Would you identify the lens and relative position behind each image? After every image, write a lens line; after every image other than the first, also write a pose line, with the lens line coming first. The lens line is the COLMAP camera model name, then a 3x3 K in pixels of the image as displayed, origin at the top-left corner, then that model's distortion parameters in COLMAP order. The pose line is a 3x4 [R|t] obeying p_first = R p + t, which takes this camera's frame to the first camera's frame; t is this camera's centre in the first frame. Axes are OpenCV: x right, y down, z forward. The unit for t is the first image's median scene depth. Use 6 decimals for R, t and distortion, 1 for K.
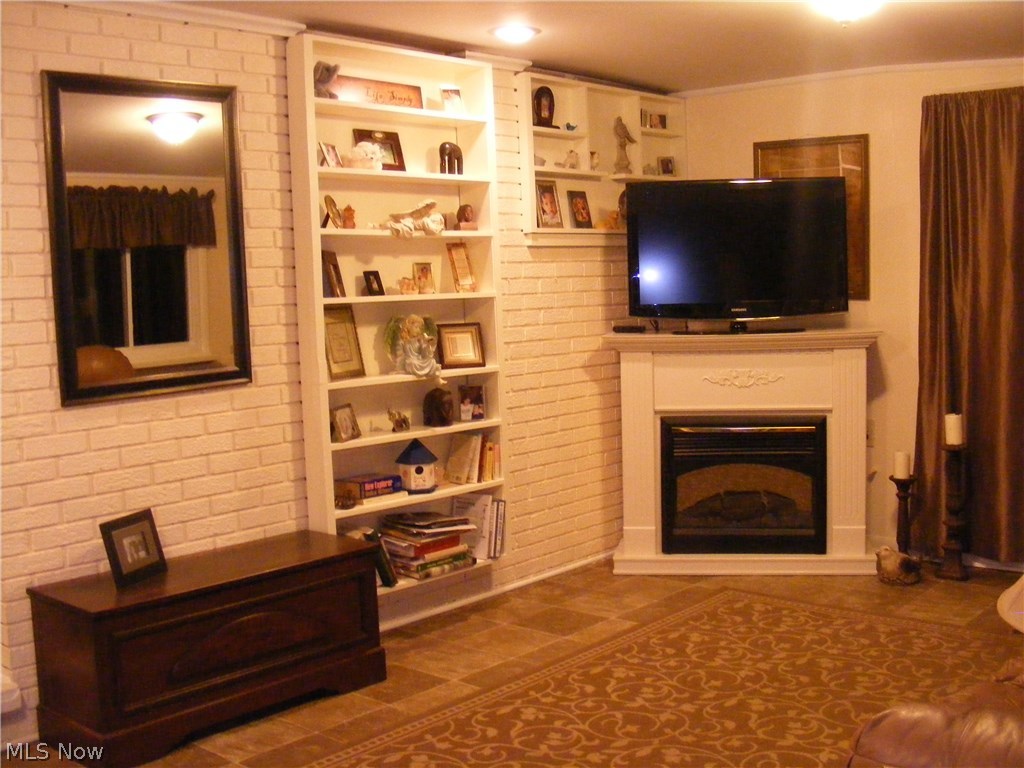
lens RADIAL K [[1183.5, 0, 512.0], [0, 1183.5, 384.0], [0, 0, 1]] dist [-0.298679, 0.457662]
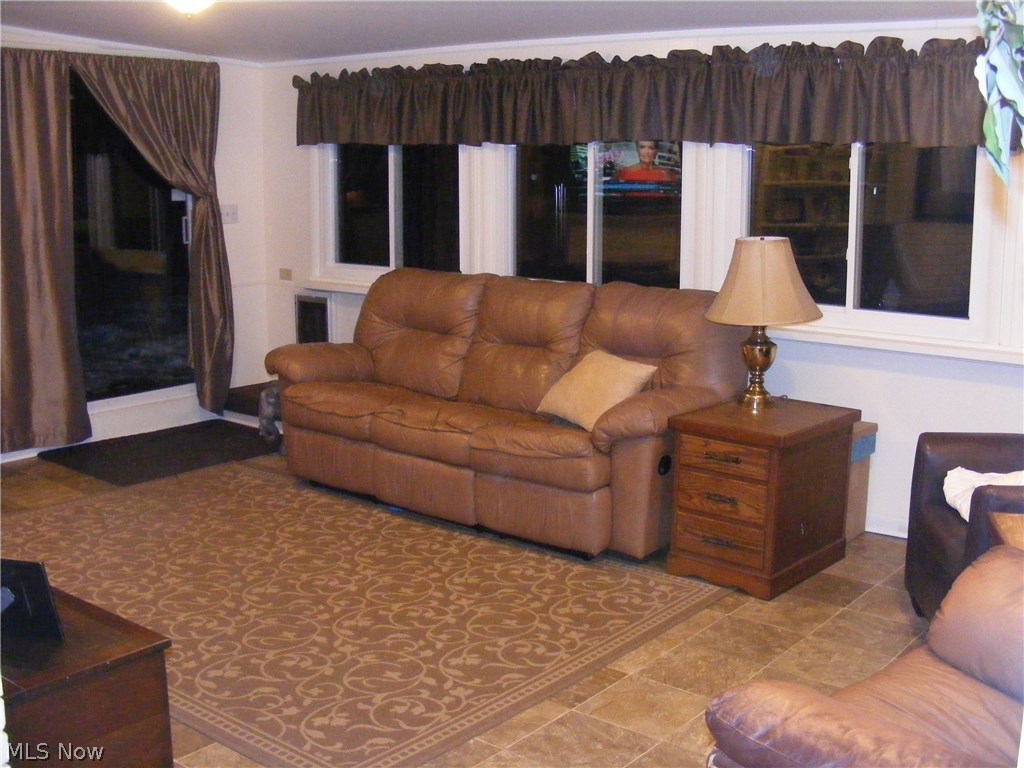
lens RADIAL K [[1183.5, 0, 512.0], [0, 1183.5, 384.0], [0, 0, 1]] dist [-0.298679, 0.457662]
pose [[-0.030222, -0.145738, 0.988862, -0.994006], [0.113302, 0.982438, 0.148254, -0.064967], [-0.993101, 0.116520, -0.013179, 0.852738]]
